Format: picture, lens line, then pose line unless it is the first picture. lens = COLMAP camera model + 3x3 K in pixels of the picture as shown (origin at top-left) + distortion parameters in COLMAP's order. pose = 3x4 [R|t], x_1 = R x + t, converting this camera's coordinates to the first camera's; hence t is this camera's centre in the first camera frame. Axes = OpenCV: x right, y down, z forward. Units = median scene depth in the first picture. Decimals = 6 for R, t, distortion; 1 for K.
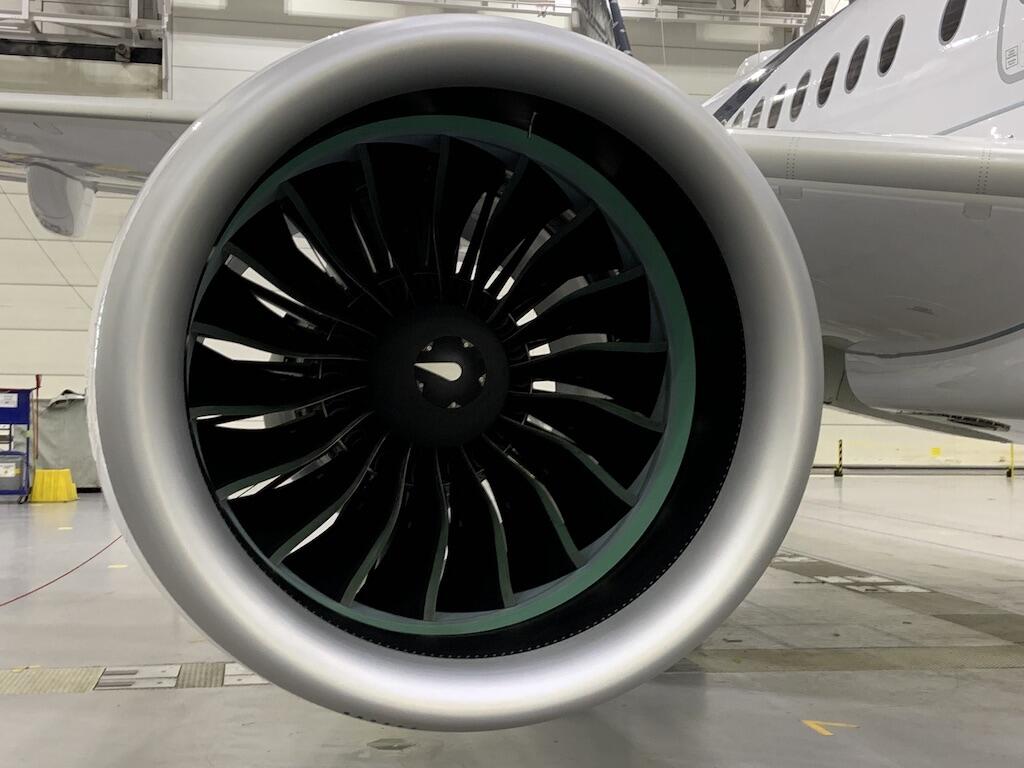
lens RADIAL K [[1411.4, 0, 512.0], [0, 1411.4, 384.0], [0, 0, 1]] dist [-0.003005, 0.386527]
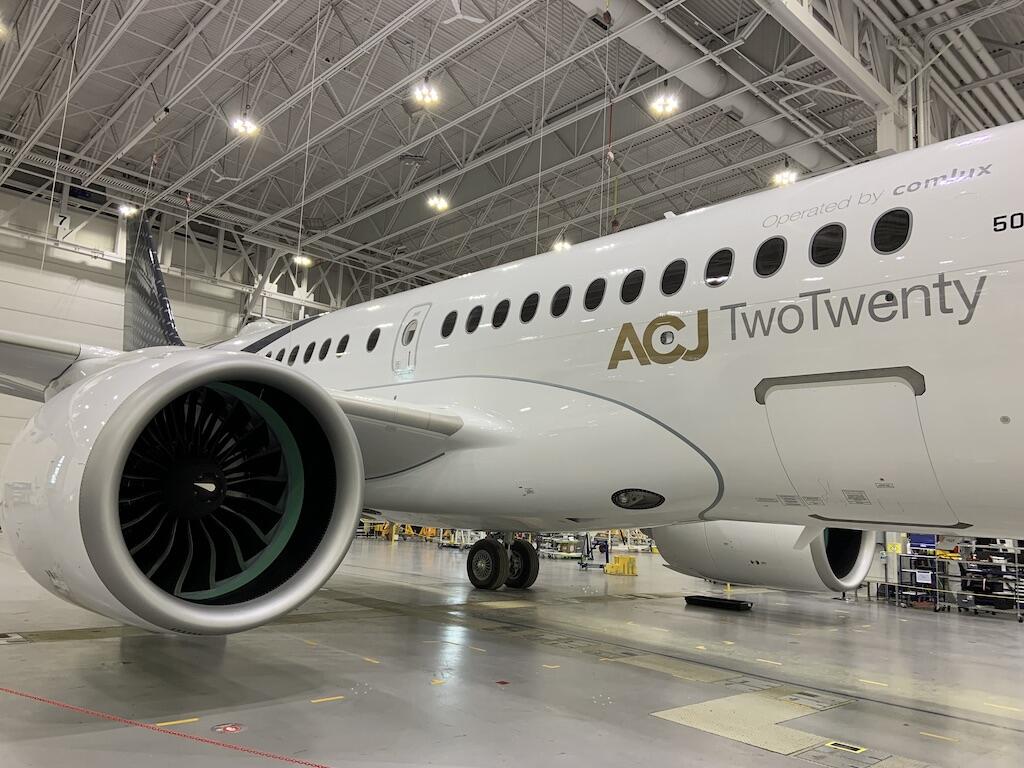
lens RADIAL K [[764.1, 0, 491.7], [0, 764.1, 386.1], [0, 0, 1]] dist [0.093729, -0.205786]
pose [[0.856688, 0.111865, 0.503559, -0.218834], [-0.047457, 0.989154, -0.139001, -0.013231], [-0.513647, 0.095183, 0.852706, -0.281193]]
